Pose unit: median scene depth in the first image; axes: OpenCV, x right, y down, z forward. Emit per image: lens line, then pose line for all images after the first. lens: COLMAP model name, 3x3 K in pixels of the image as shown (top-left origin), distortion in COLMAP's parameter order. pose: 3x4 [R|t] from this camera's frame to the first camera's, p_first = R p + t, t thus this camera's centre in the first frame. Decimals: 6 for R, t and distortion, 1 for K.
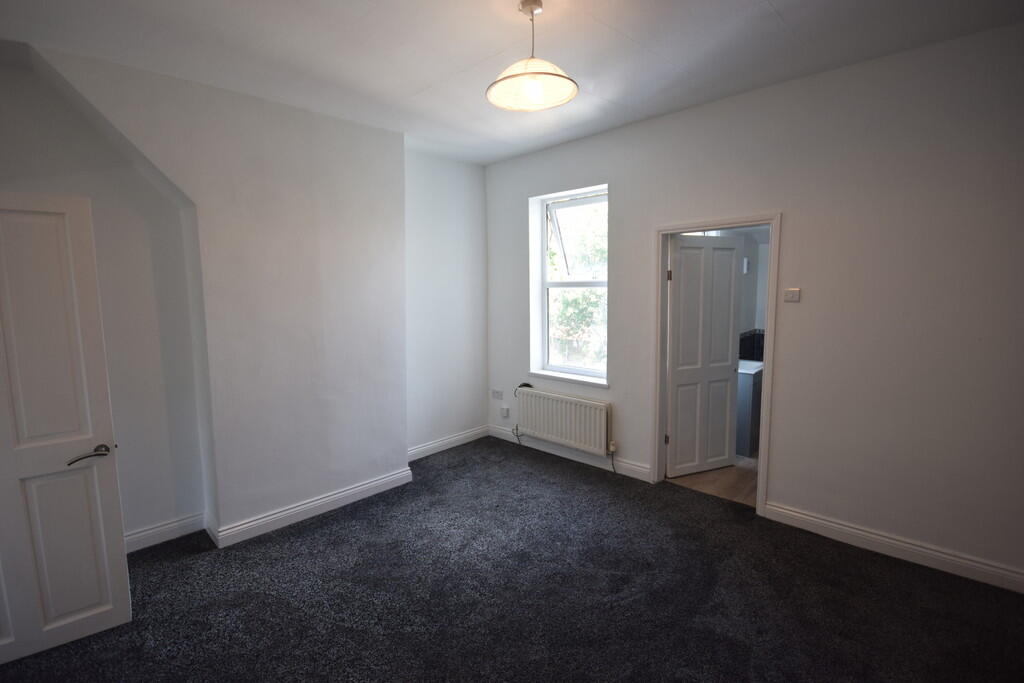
lens RADIAL K [[477.4, 0, 512.0], [0, 477.4, 341.5], [0, 0, 1]] dist [0.008284, -0.000642]
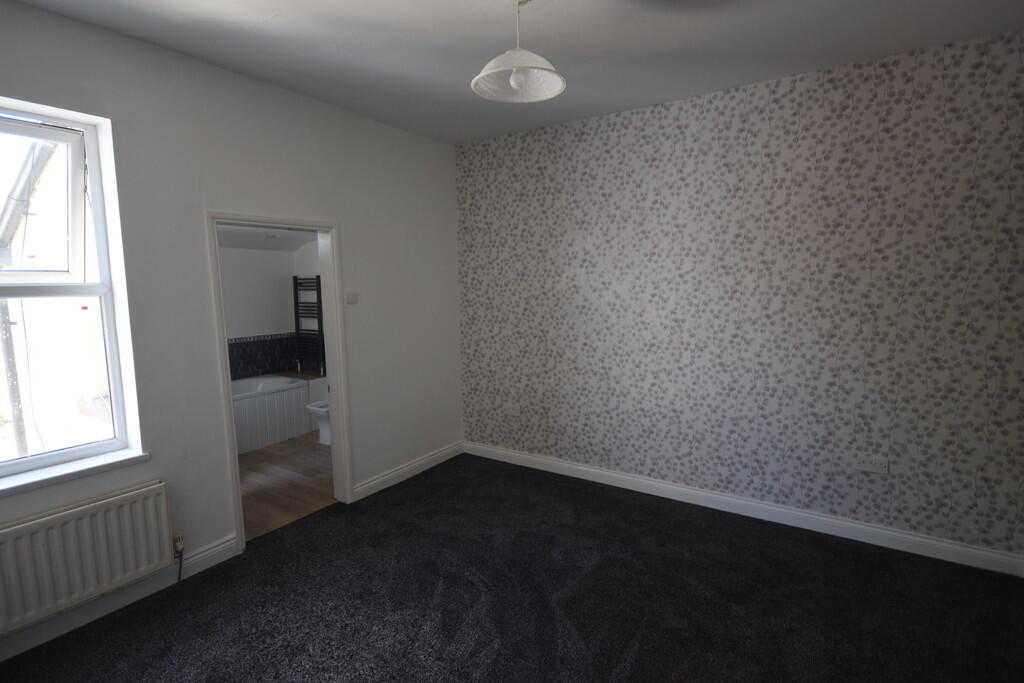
lens RADIAL K [[489.6, 0, 512.0], [0, 489.6, 341.5], [0, 0, 1]] dist [0.001142, 0.000080]
pose [[-0.180371, -0.088161, 0.979640, -0.574207], [0.137792, 0.983889, 0.113913, -0.066479], [-0.973899, 0.155534, -0.165317, 0.751192]]
